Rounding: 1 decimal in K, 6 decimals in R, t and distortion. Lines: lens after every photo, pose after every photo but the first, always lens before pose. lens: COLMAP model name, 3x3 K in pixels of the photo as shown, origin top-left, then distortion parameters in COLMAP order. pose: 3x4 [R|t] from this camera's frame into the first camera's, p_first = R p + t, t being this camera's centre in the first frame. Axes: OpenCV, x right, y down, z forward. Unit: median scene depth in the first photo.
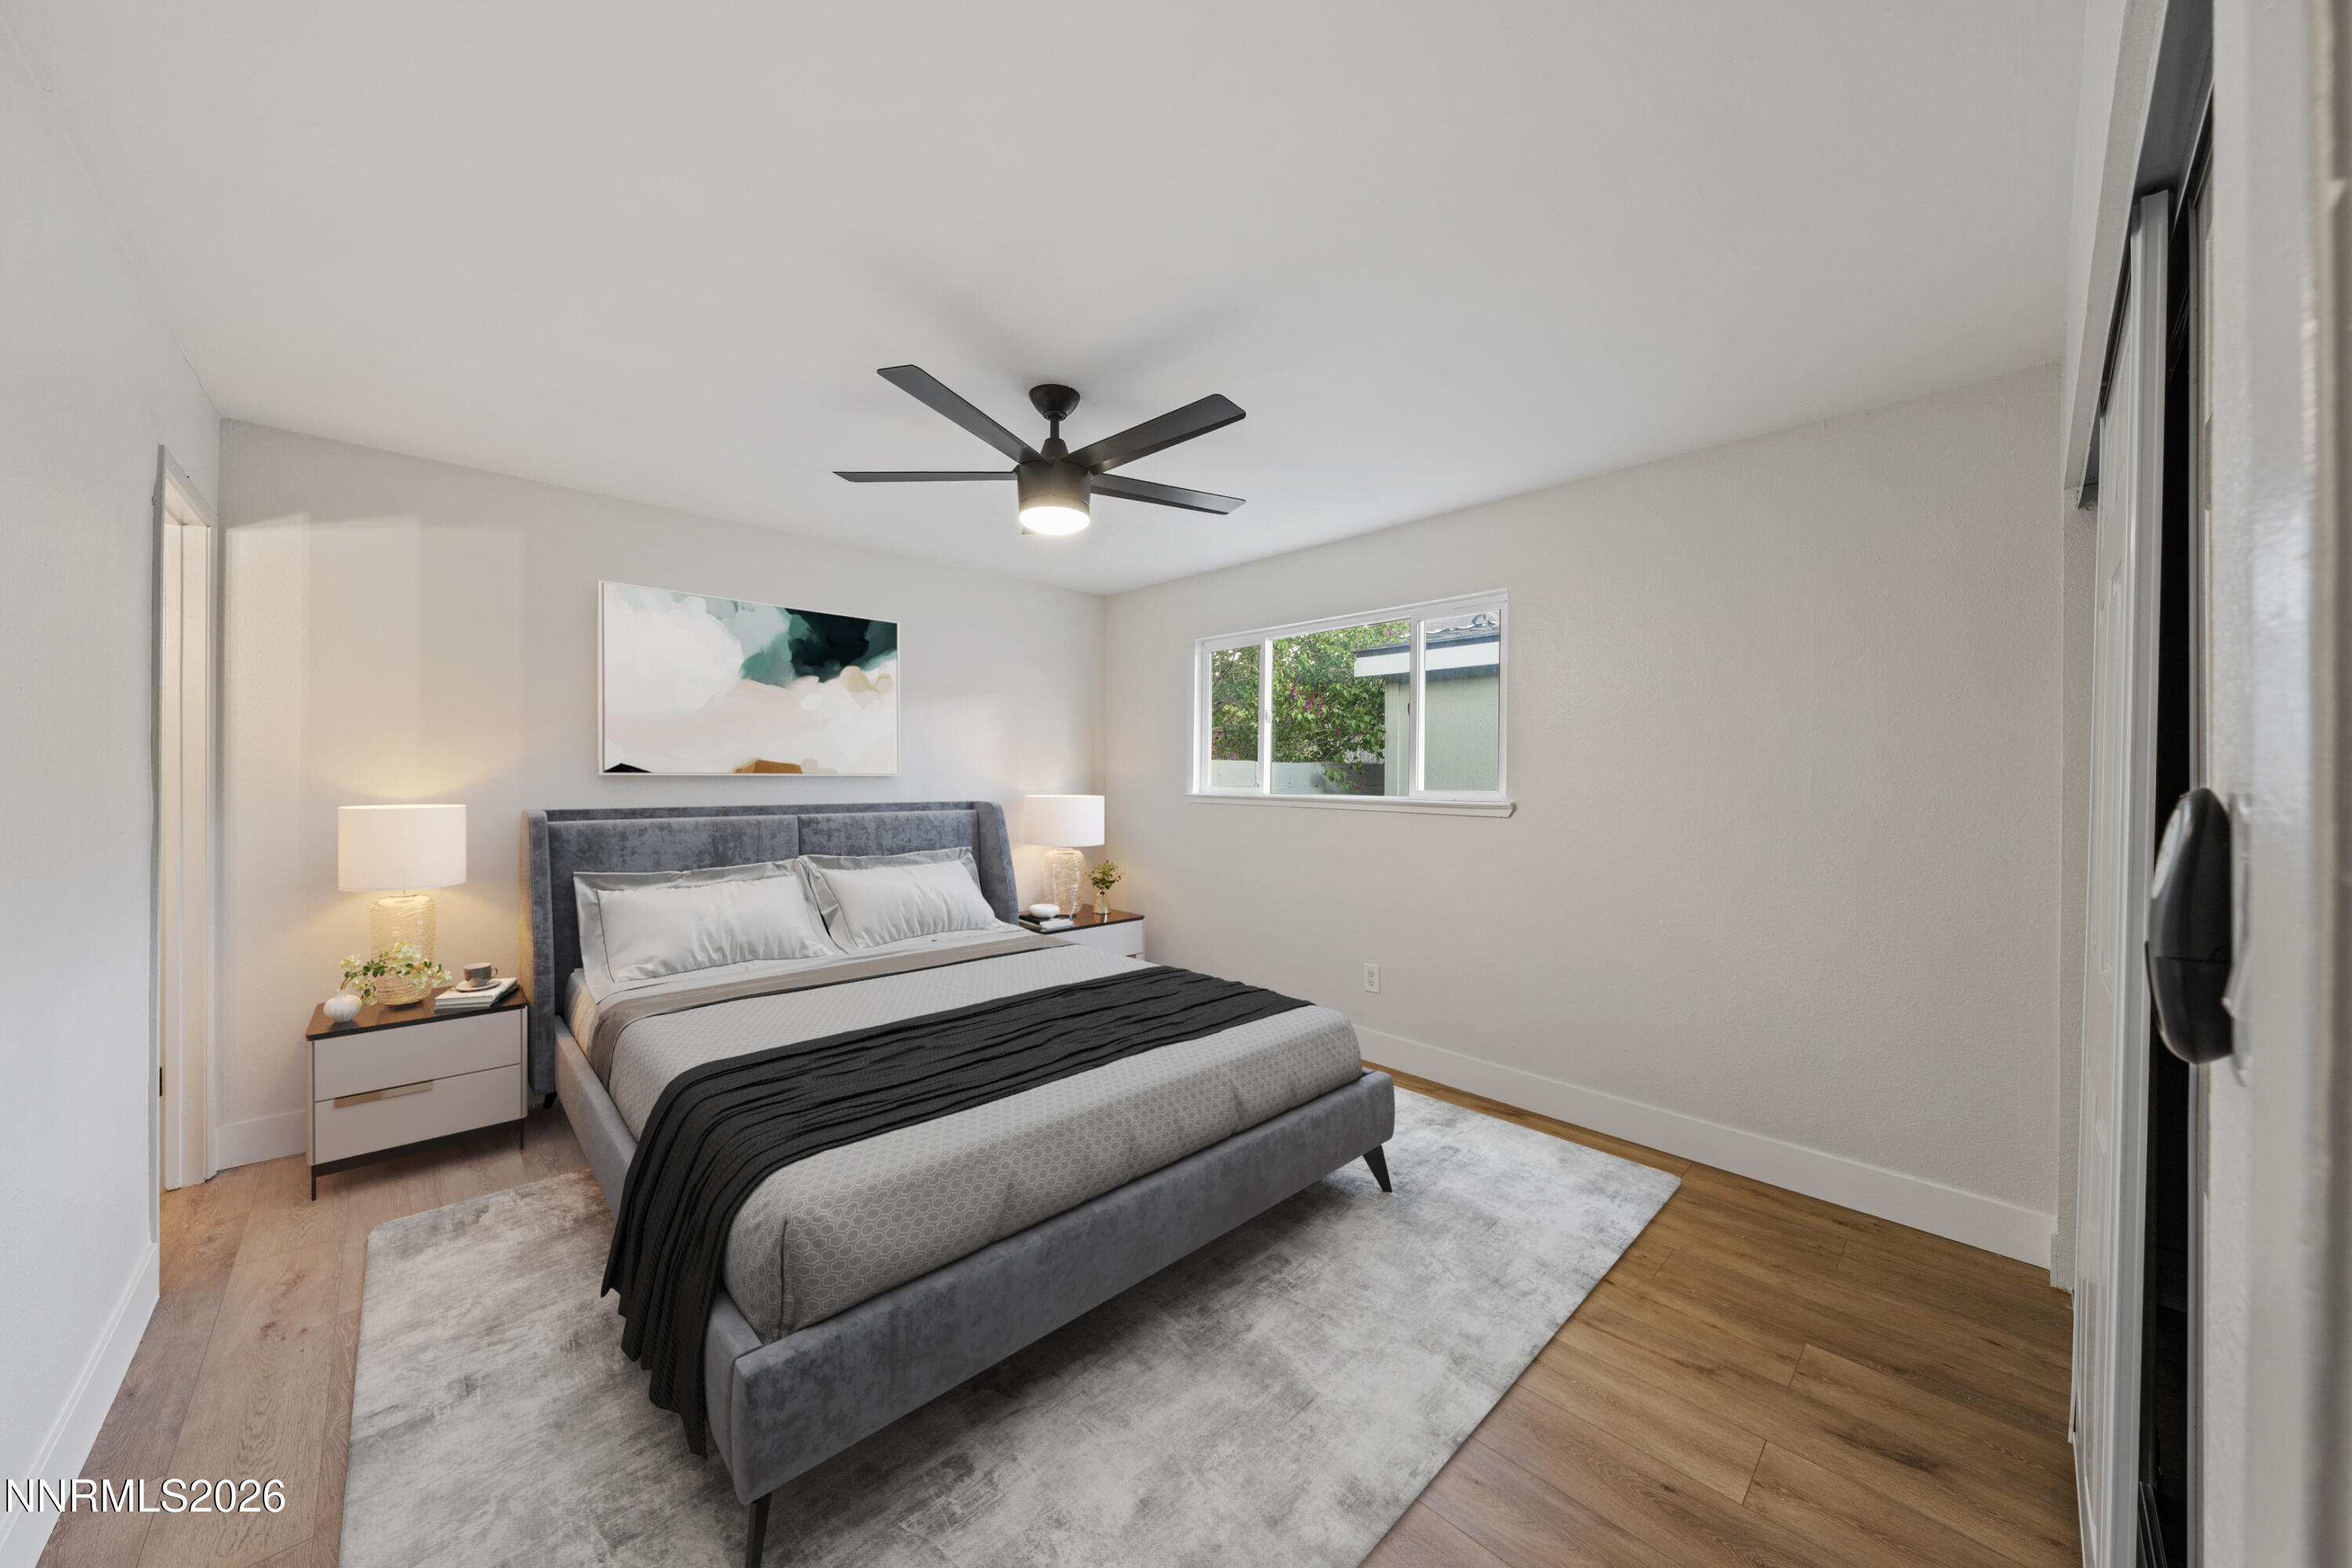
lens RADIAL K [[798.8, 0, 1171.1], [0, 798.8, 783.3], [0, 0, 1]] dist [-0.000458, -0.000081]
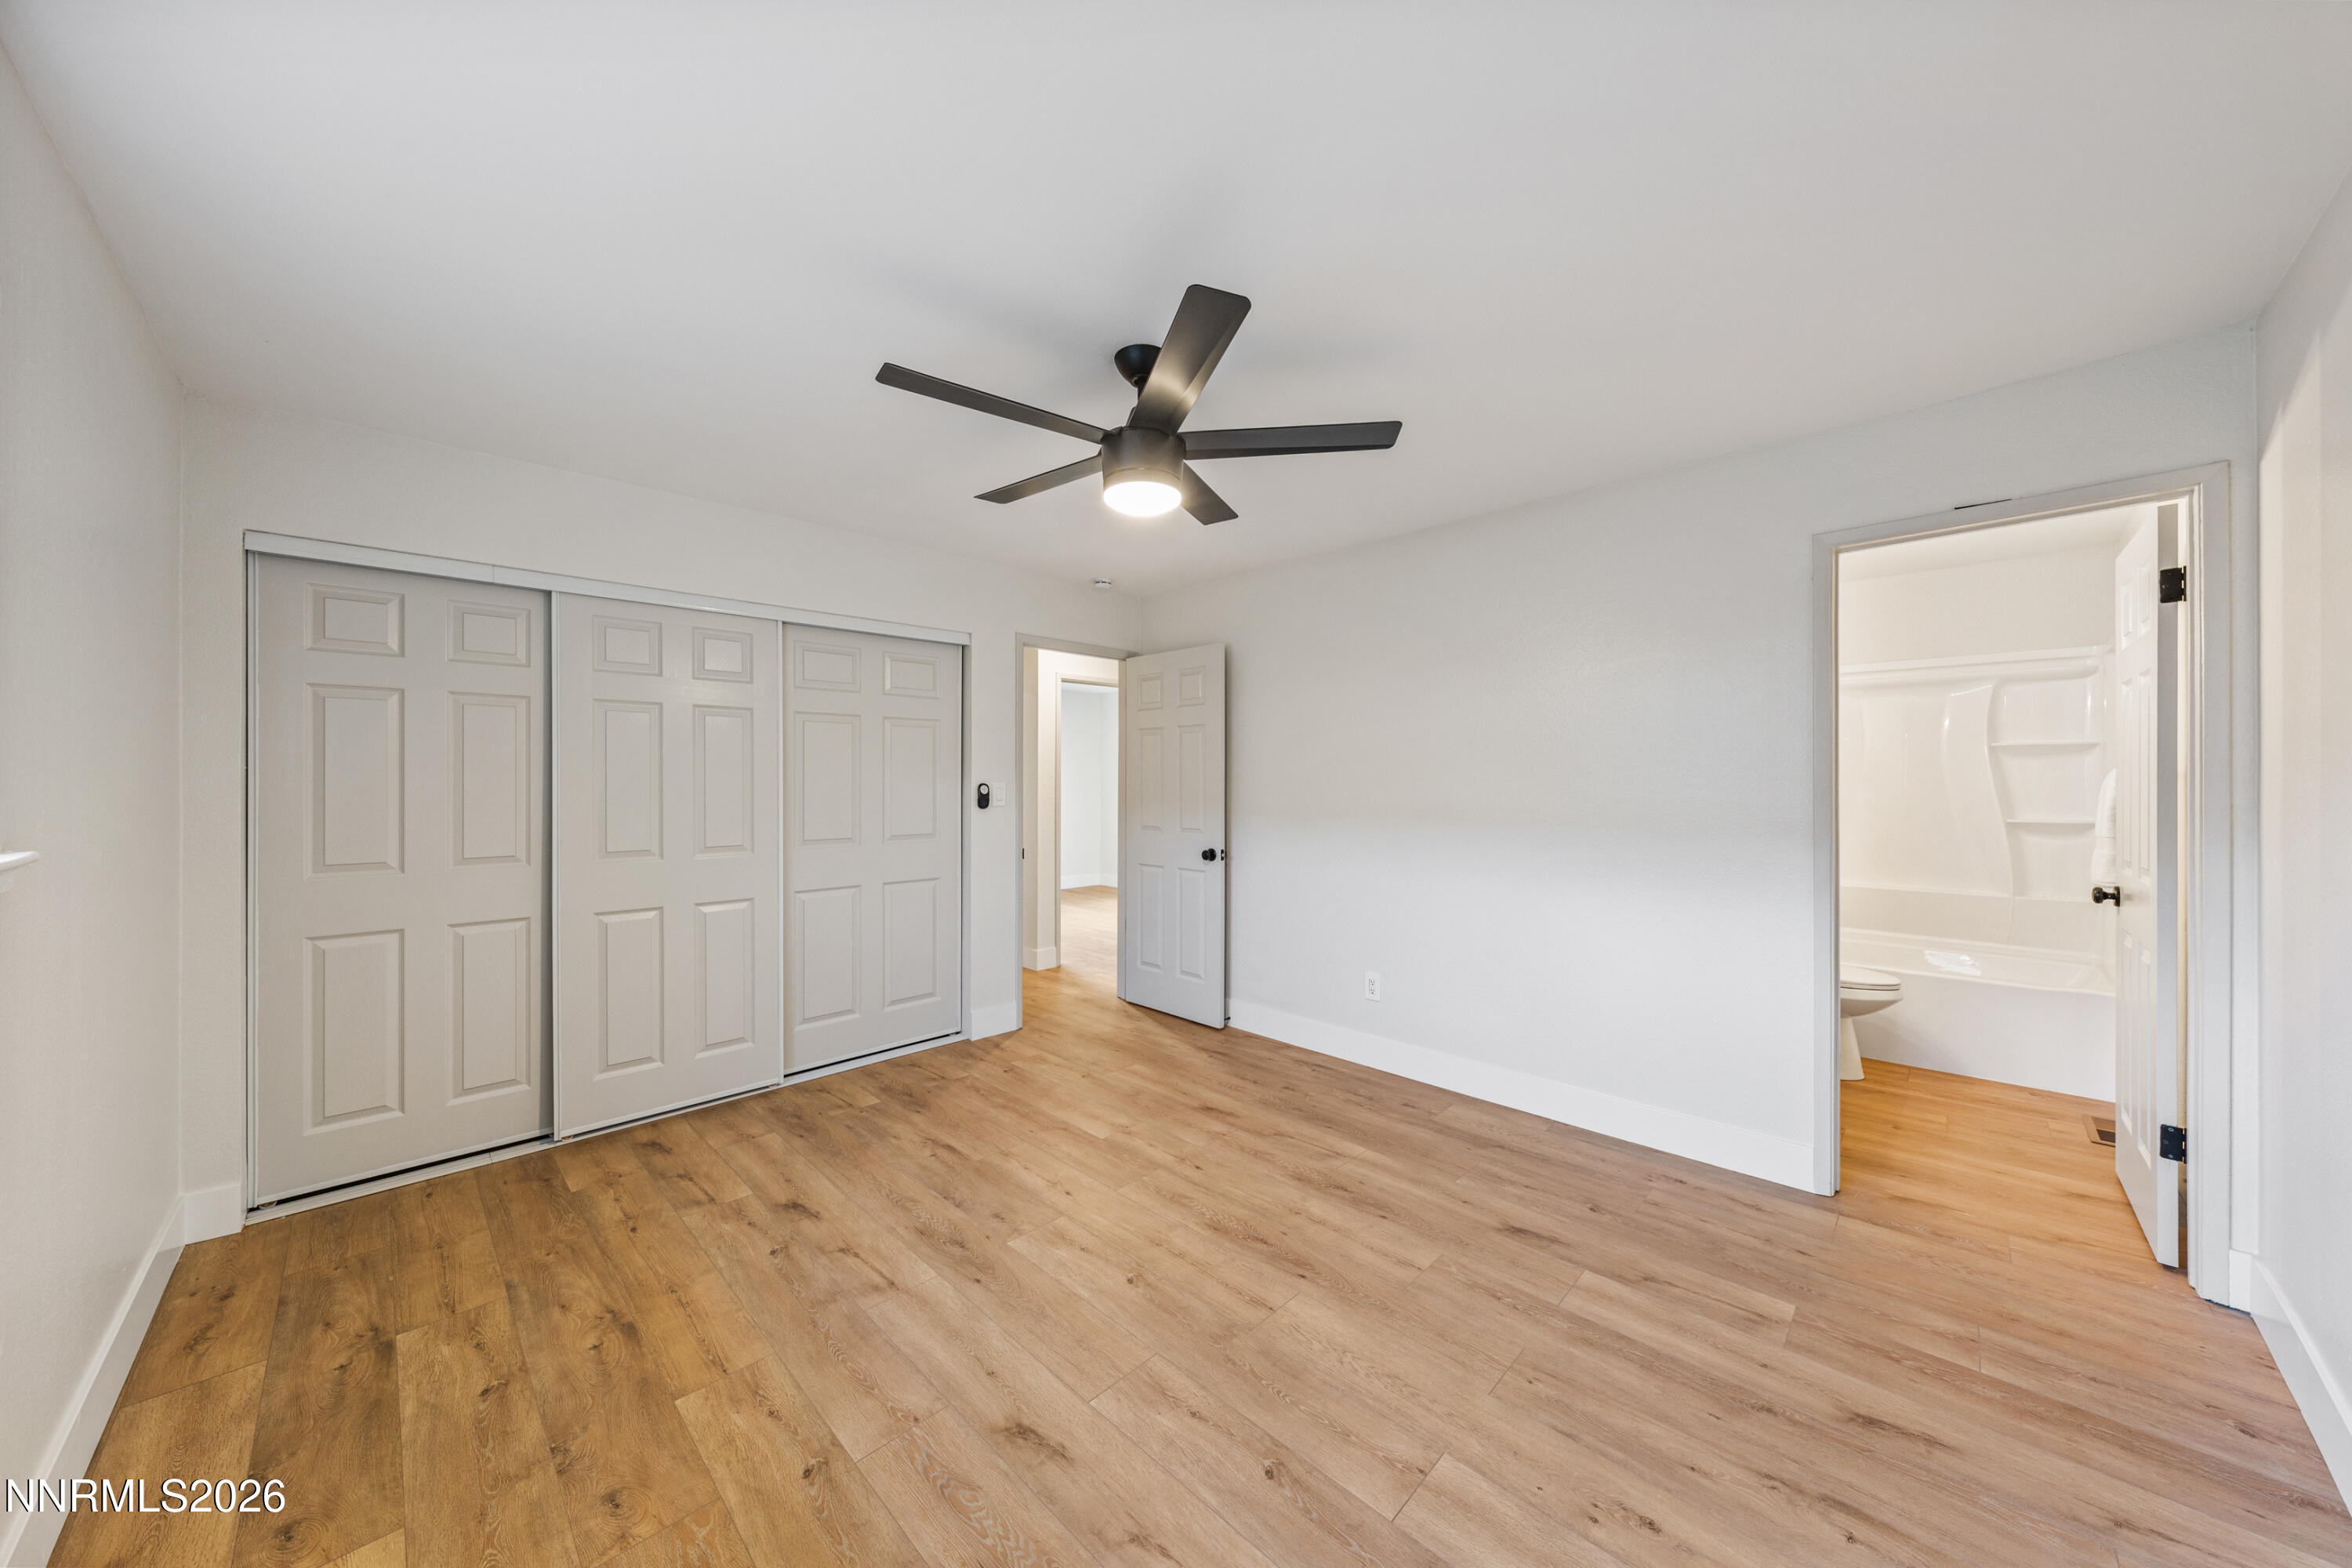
lens RADIAL K [[798.8, 0, 1171.1], [0, 798.8, 783.3], [0, 0, 1]] dist [-0.000458, -0.000081]
pose [[-0.999643, -0.005313, -0.026169, -0.203235], [-0.005485, 0.999964, 0.006516, -0.021244], [0.026133, 0.006657, -0.999636, 2.417028]]
